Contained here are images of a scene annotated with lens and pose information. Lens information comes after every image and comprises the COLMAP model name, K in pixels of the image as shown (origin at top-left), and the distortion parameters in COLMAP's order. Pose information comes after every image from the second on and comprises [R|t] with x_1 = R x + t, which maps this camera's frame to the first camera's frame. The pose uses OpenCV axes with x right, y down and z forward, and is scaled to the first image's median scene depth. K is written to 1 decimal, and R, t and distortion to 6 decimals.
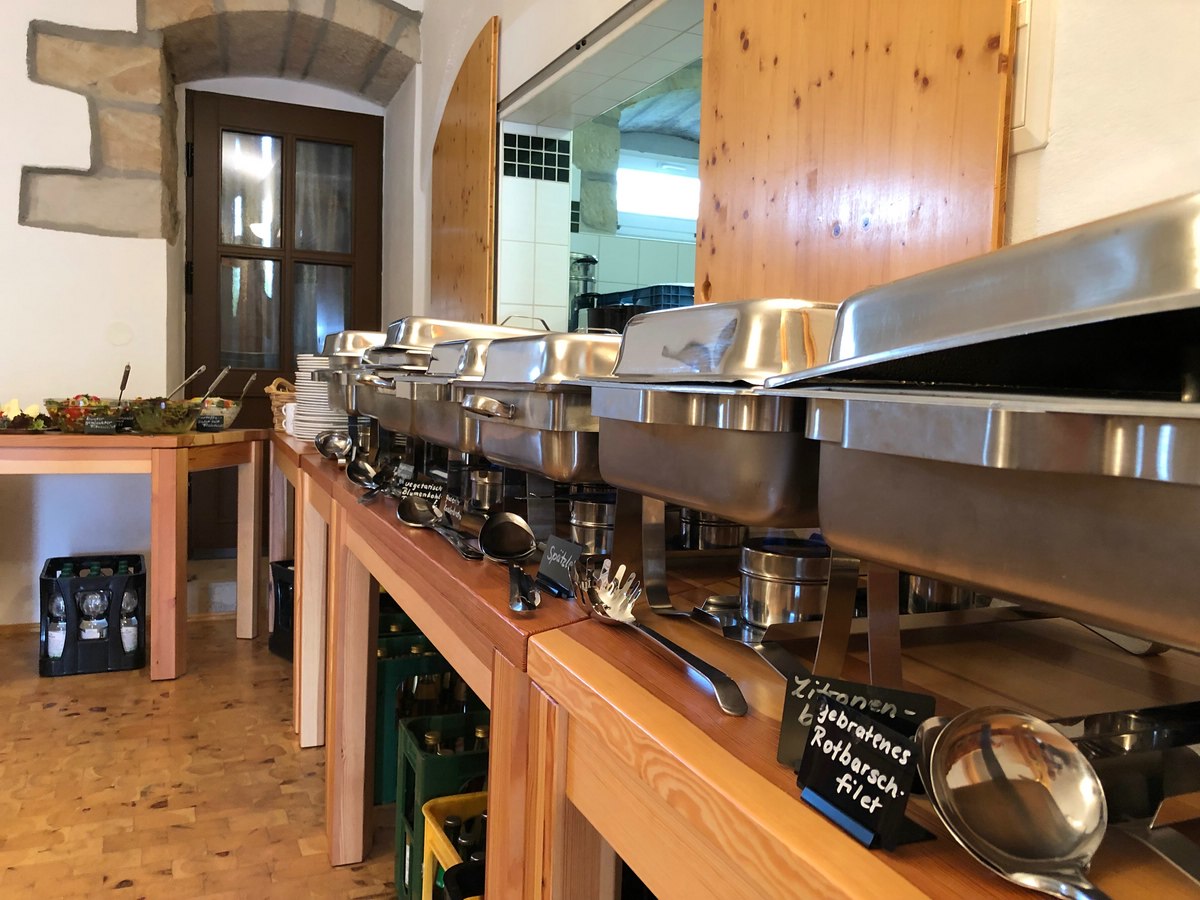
lens RADIAL K [[980.6, 0, 600.0], [0, 980.6, 450.0], [0, 0, 1]] dist [-0.012117, -0.002768]
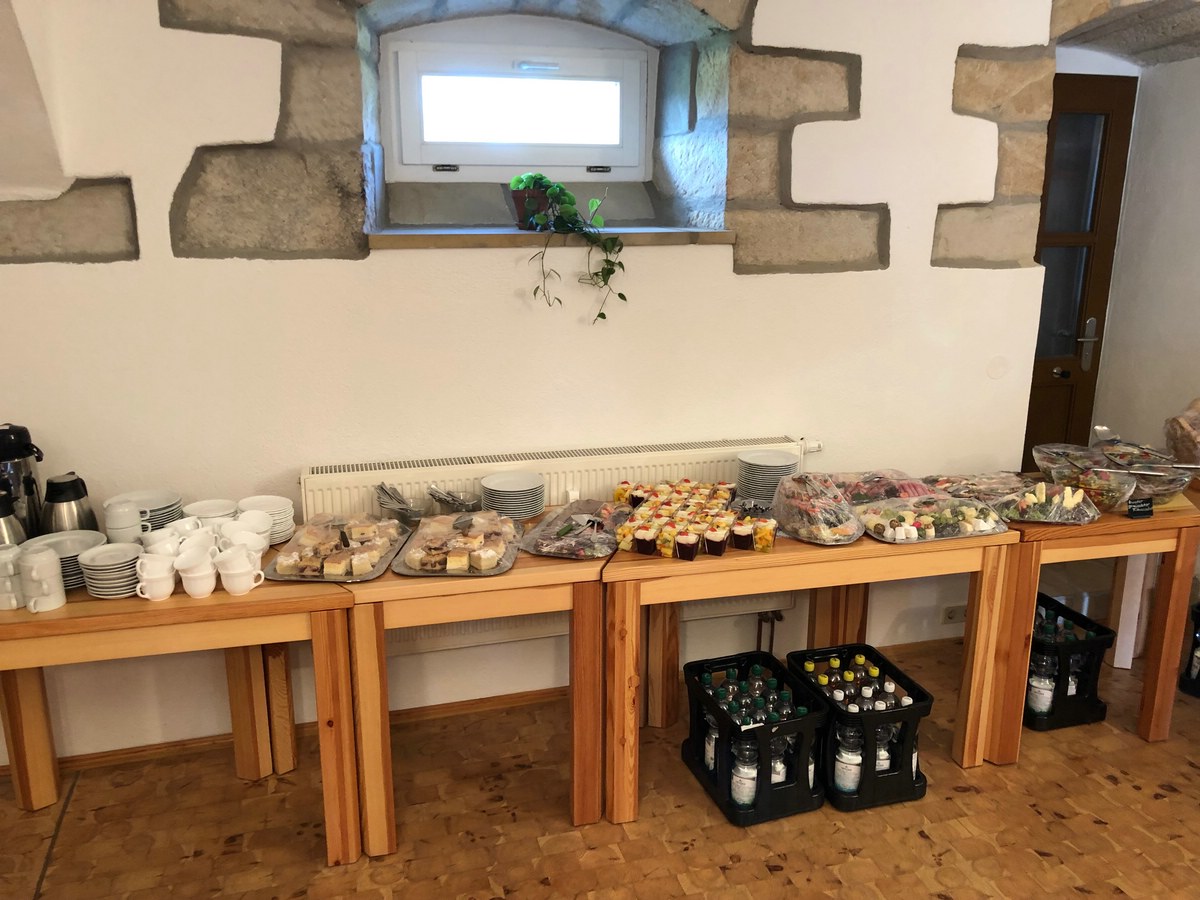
lens RADIAL K [[982.2, 0, 600.3], [0, 982.2, 444.3], [0, 0, 1]] dist [0.021268, -0.006282]
pose [[0.987255, 0.016931, -0.158243, -0.746442], [0.012005, 0.983568, 0.180138, -0.231827], [0.158693, -0.179742, 0.970829, -0.048579]]
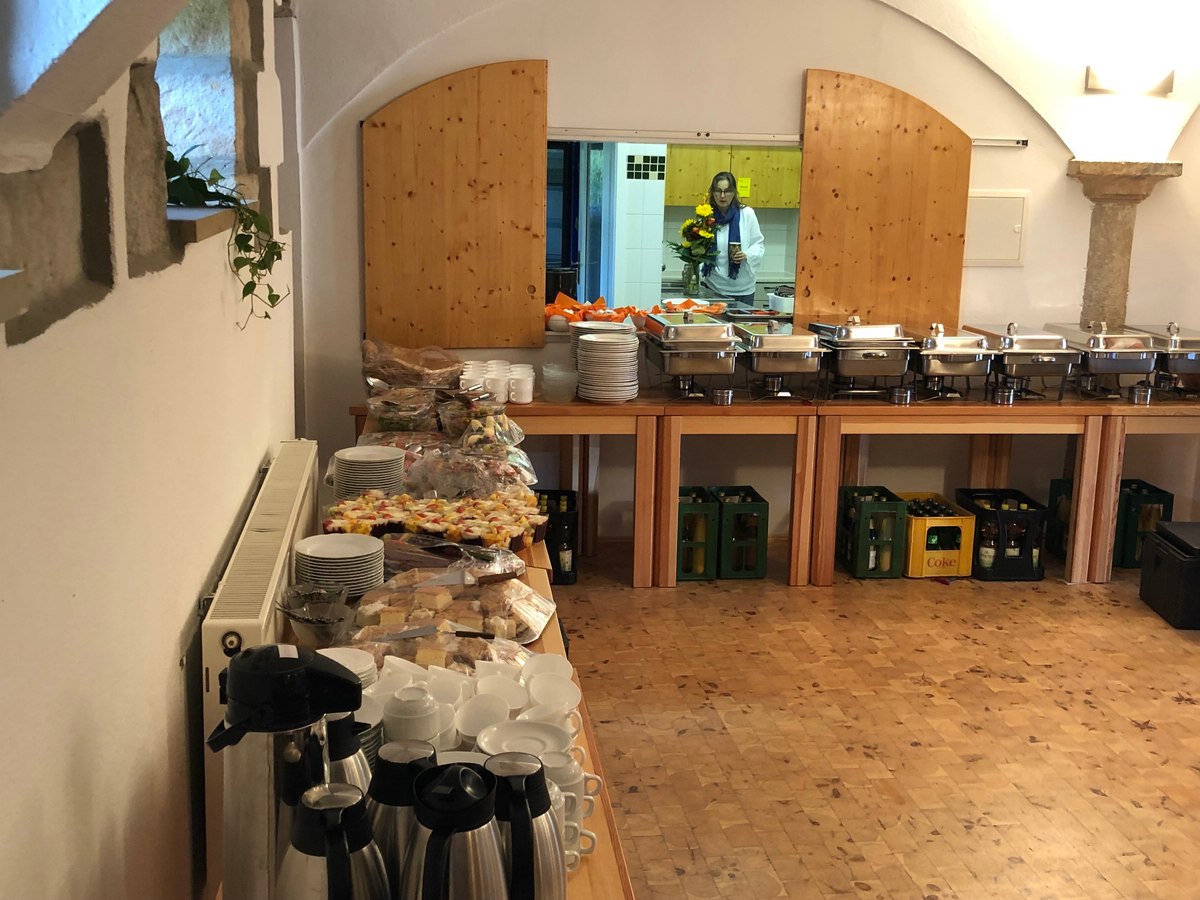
lens RADIAL K [[1348.4, 0, 597.9], [0, 1348.4, 453.9], [0, 0, 1]] dist [0.142146, -0.370513]
pose [[0.279818, -0.222852, 0.933830, -1.685546], [0.051453, 0.974769, 0.217204, -0.284242], [-0.958673, -0.012730, 0.284224, 0.351353]]
